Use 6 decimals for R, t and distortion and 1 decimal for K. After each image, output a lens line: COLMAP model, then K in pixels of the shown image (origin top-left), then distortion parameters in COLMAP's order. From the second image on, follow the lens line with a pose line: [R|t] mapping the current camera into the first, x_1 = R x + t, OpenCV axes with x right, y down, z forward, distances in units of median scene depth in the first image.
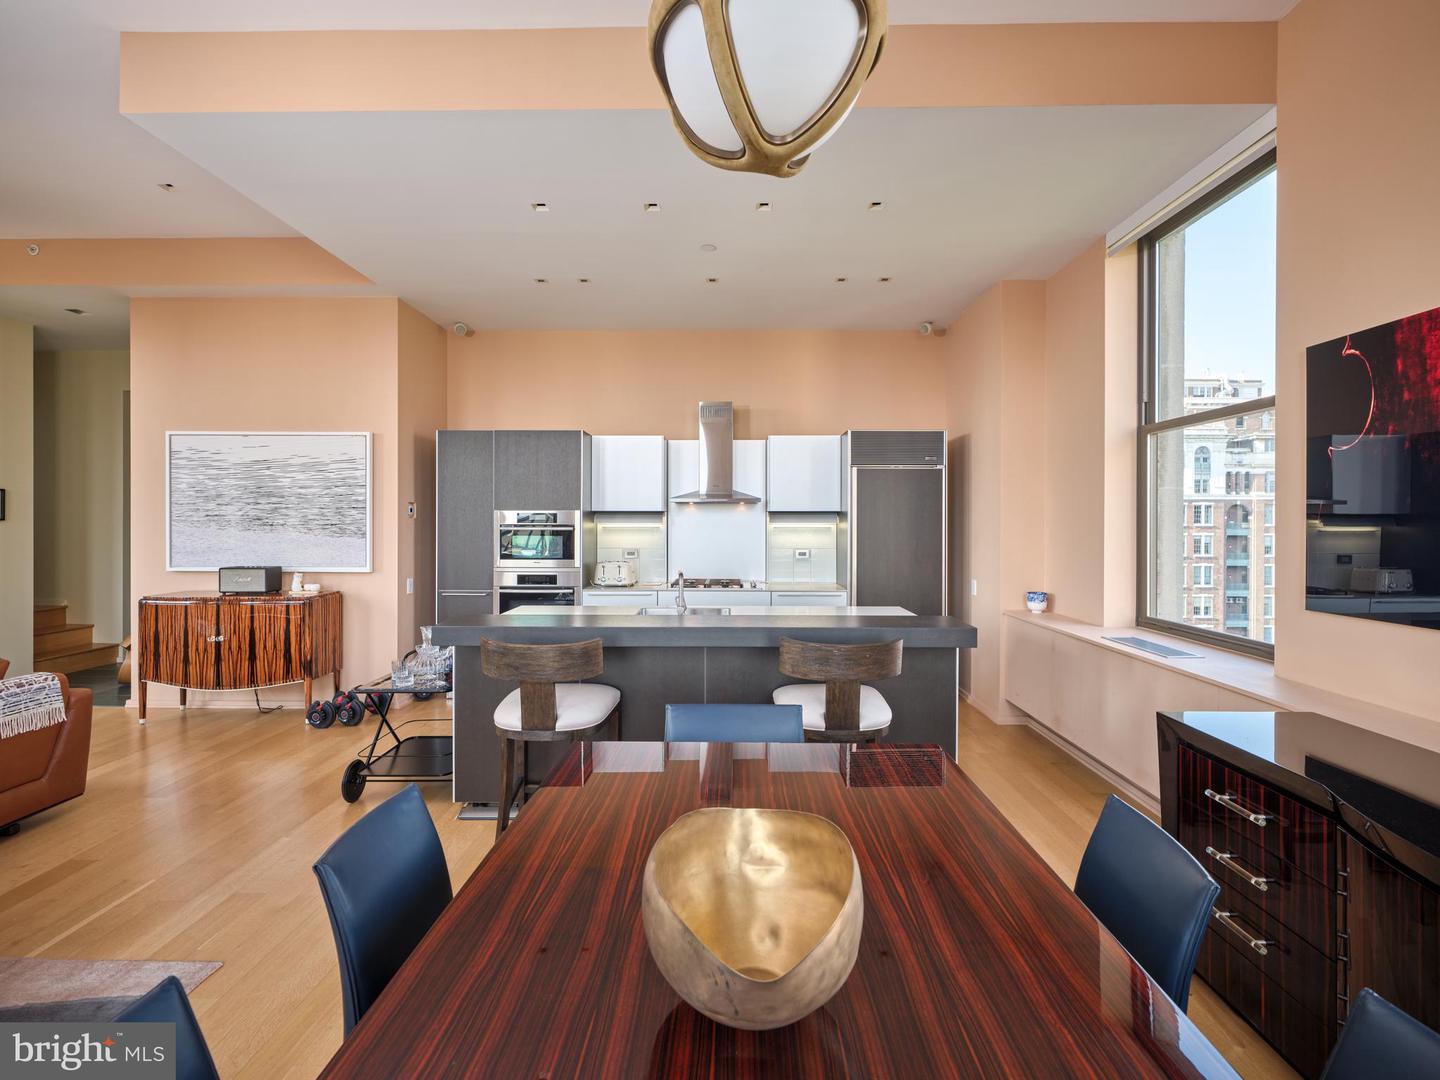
lens RADIAL K [[668.8, 0, 709.1], [0, 668.8, 518.1], [0, 0, 1]] dist [-0.000858, 0.000955]
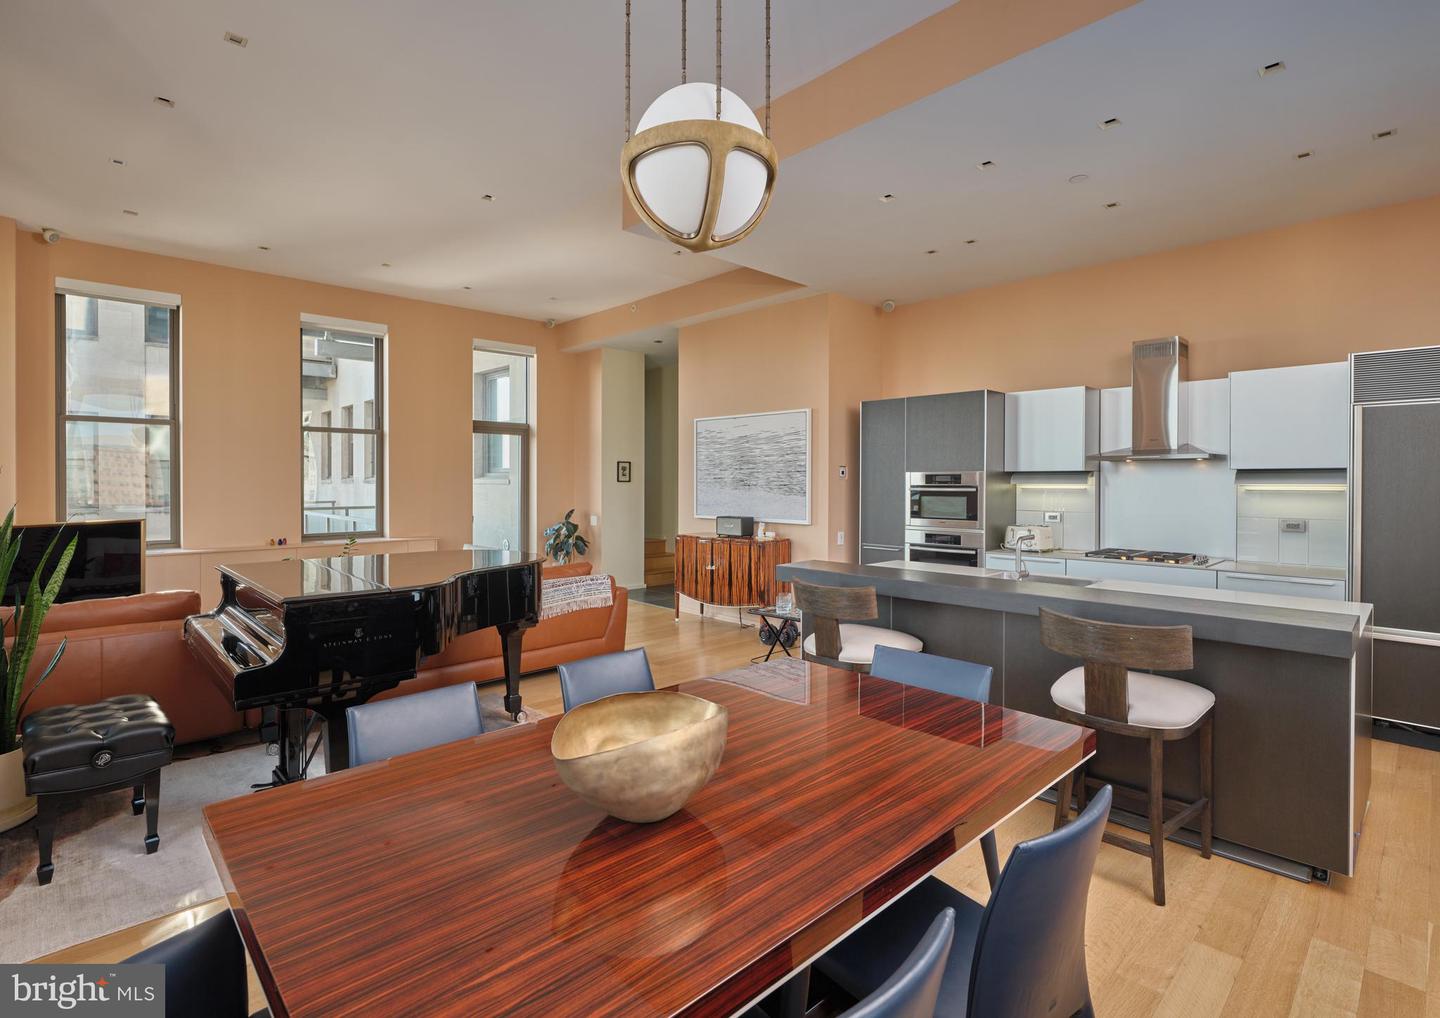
lens RADIAL K [[683.5, 0, 704.8], [0, 683.5, 478.3], [0, 0, 1]] dist [0.003102, 0.000306]
pose [[0.704840, -0.005056, -0.709348, 0.234621], [0.003691, 0.999987, -0.003460, 0.000804], [0.709357, -0.000180, 0.704850, -0.004558]]
